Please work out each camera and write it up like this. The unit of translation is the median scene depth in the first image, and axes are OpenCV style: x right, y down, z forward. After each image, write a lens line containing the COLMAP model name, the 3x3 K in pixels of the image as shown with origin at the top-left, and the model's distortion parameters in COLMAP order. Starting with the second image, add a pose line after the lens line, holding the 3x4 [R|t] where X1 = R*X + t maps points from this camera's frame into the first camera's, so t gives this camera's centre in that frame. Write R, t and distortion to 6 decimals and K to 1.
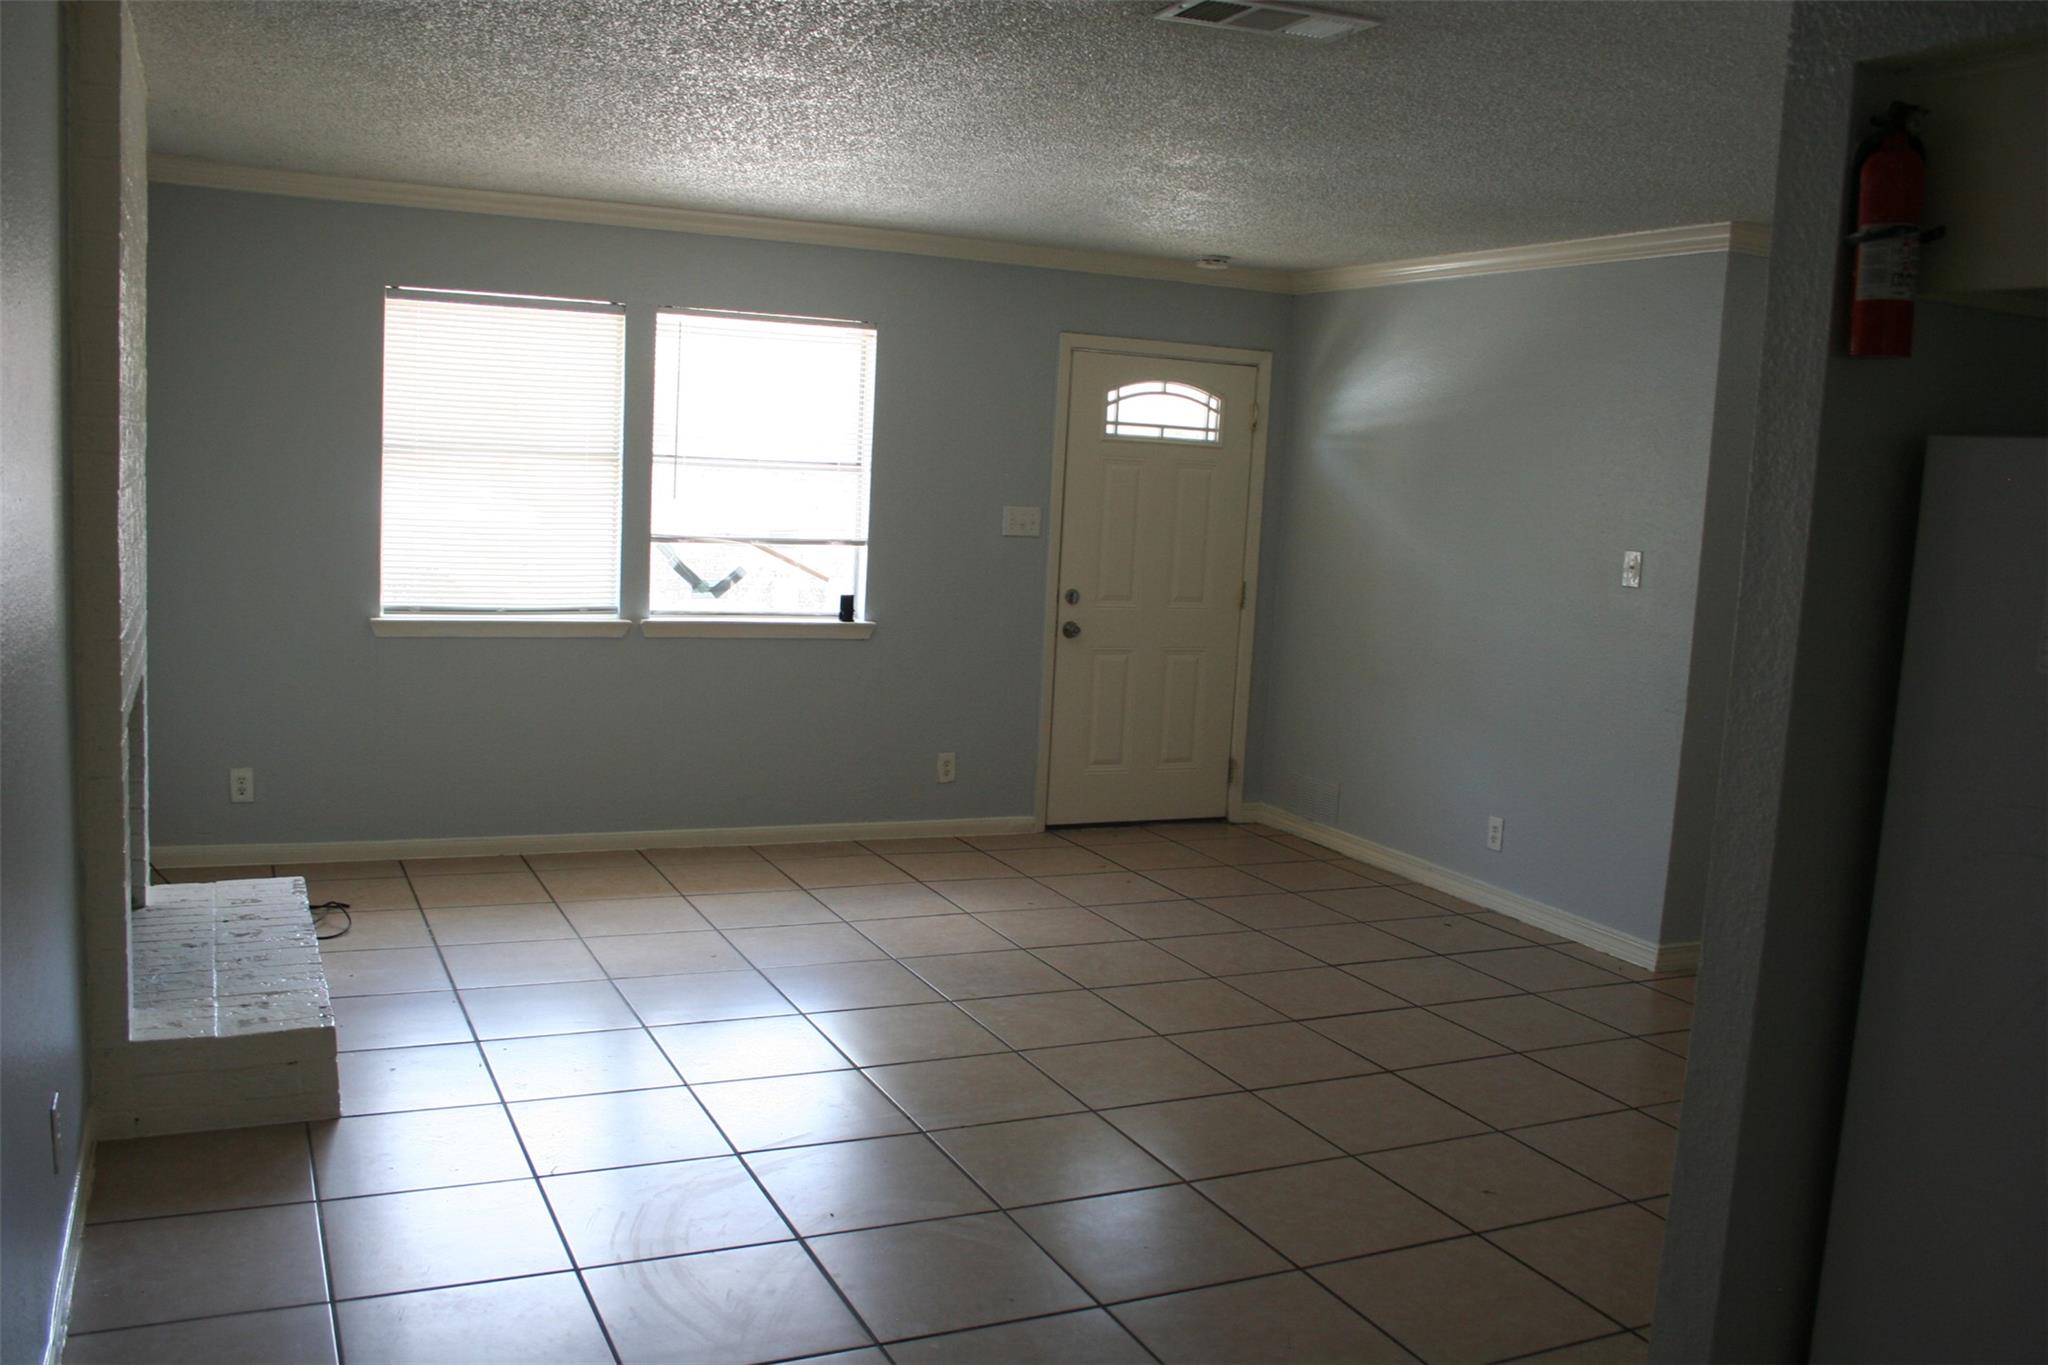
lens RADIAL K [[1726.6, 0, 1023.0], [0, 1726.6, 683.4], [0, 0, 1]] dist [-0.149781, 0.126973]
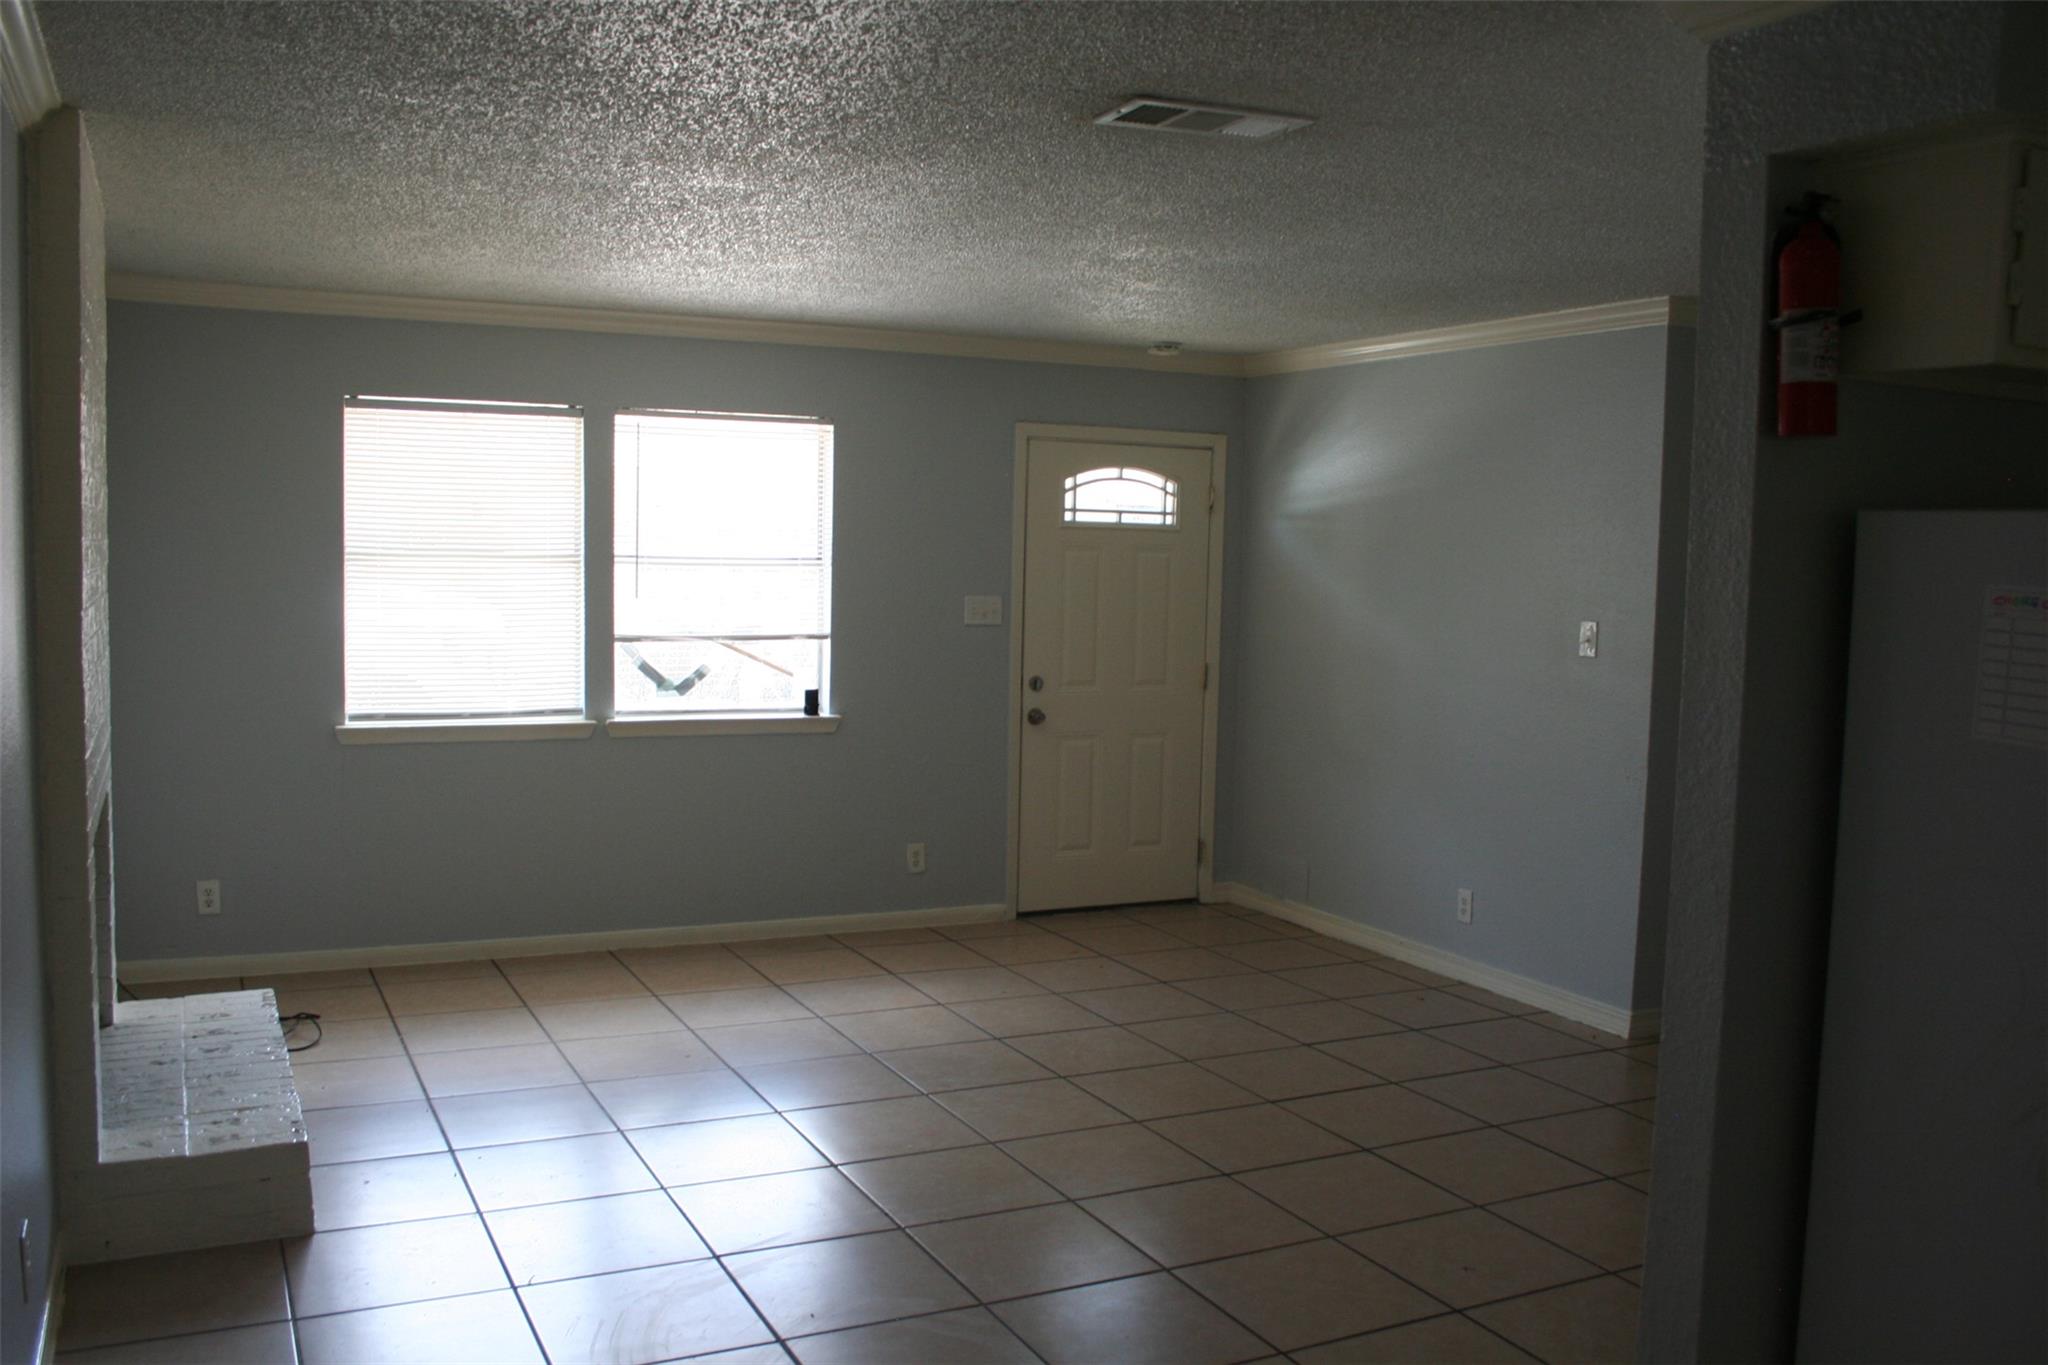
lens RADIAL K [[1726.6, 0, 1017.6], [0, 1726.6, 688.9], [0, 0, 1]] dist [-0.149781, 0.126973]
pose [[0.999357, -0.031817, 0.016545, 0.001764], [0.032538, 0.998443, -0.045303, -0.003127], [-0.015078, 0.045812, 0.998836, -0.005605]]
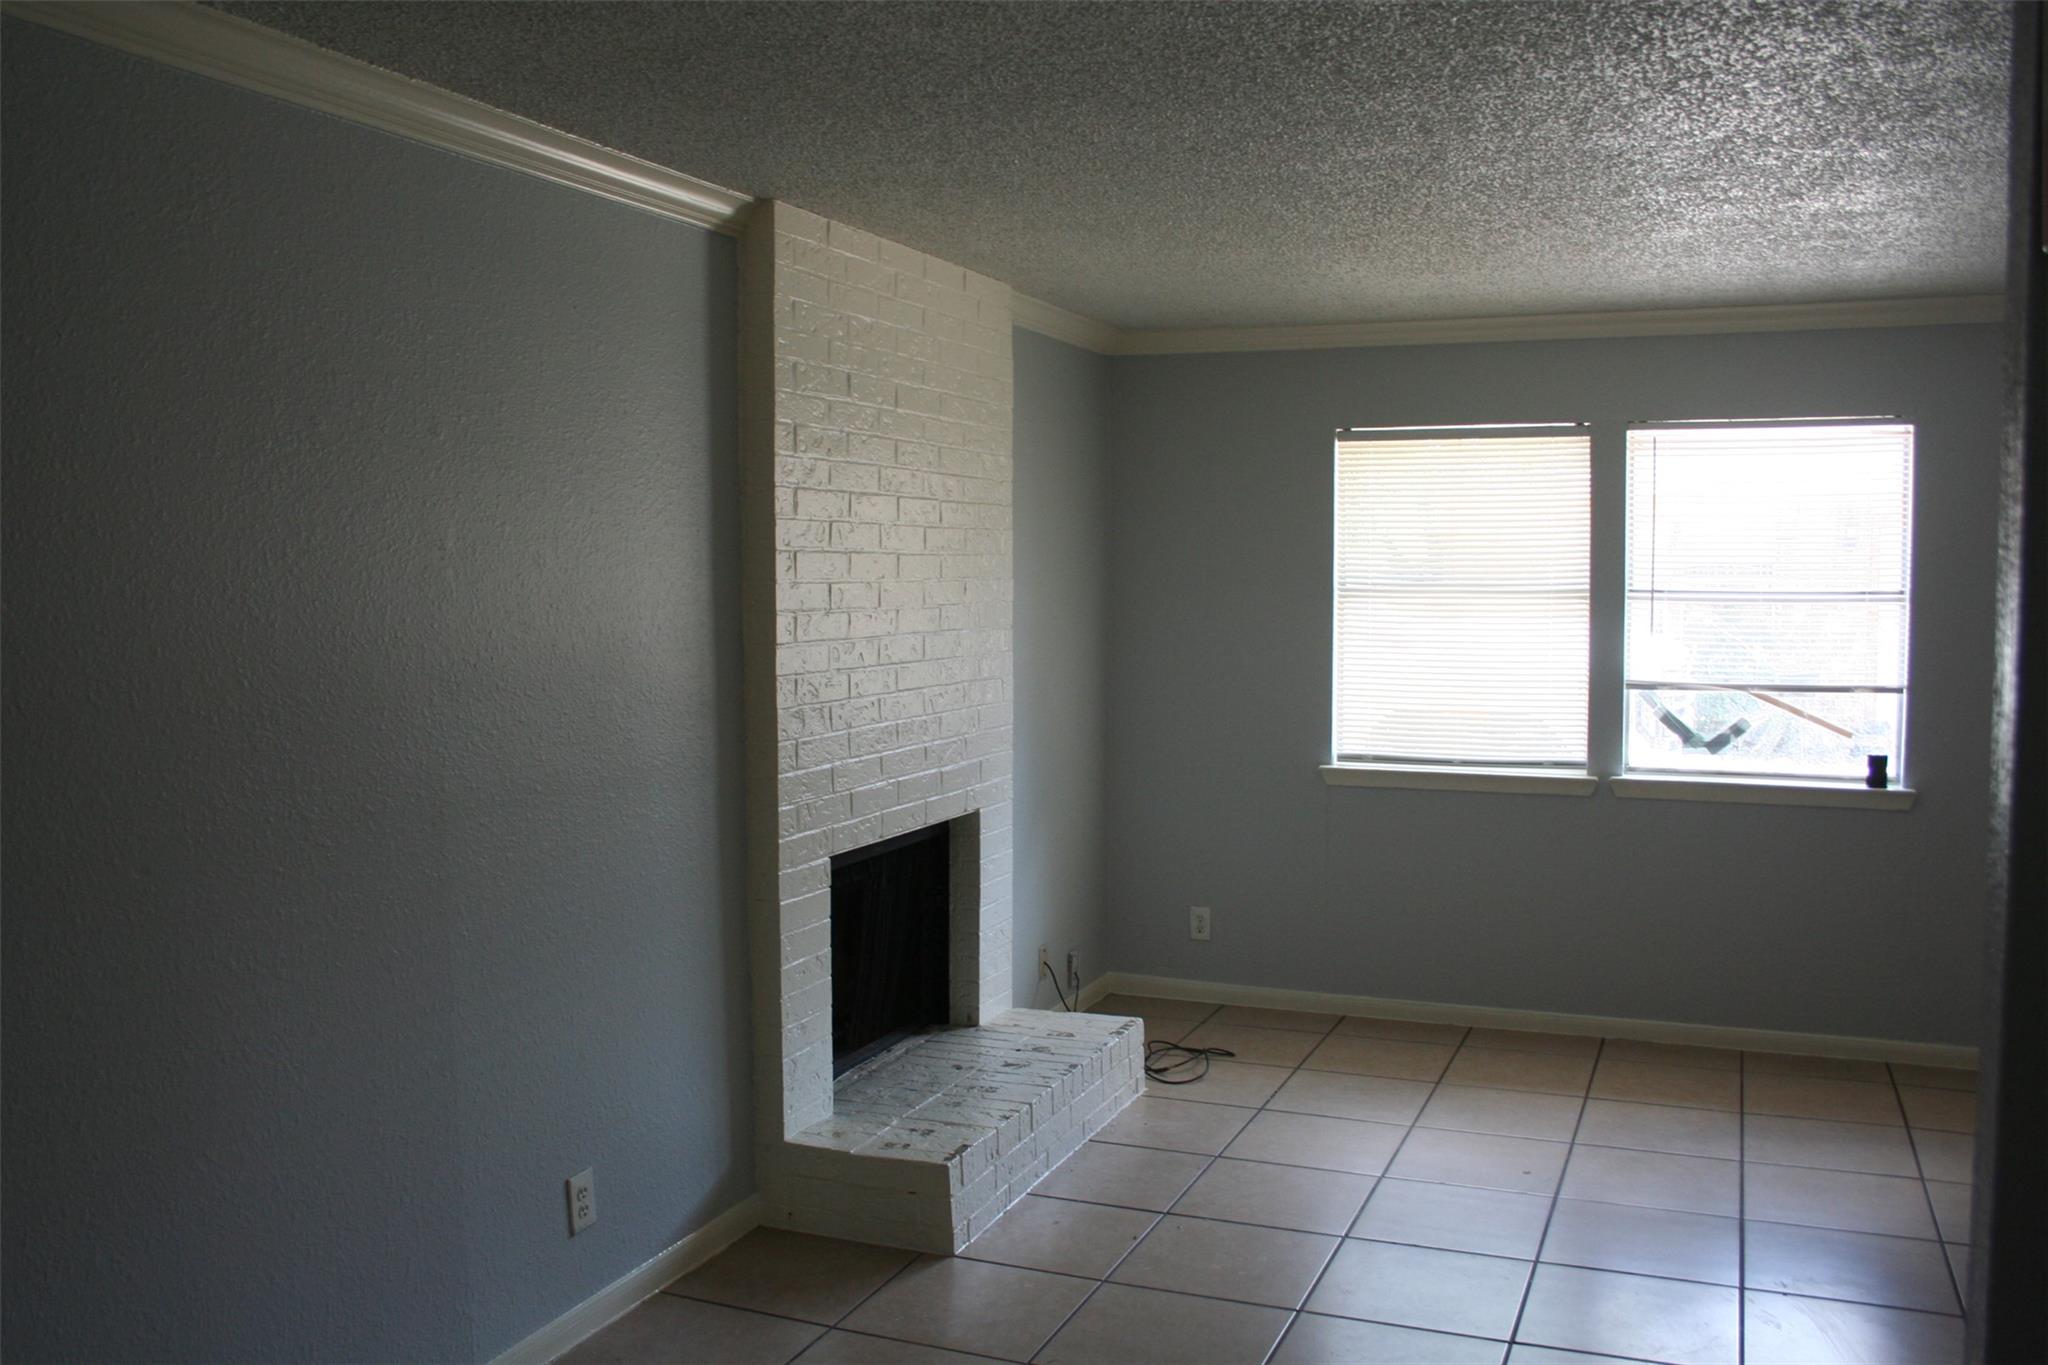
lens RADIAL K [[1726.6, 0, 1017.6], [0, 1726.6, 687.9], [0, 0, 1]] dist [-0.149781, 0.126973]
pose [[0.670695, -0.003929, -0.741723, 0.307658], [-0.057833, 0.996665, -0.057574, -0.020647], [0.739475, 0.081511, 0.668231, 0.259550]]
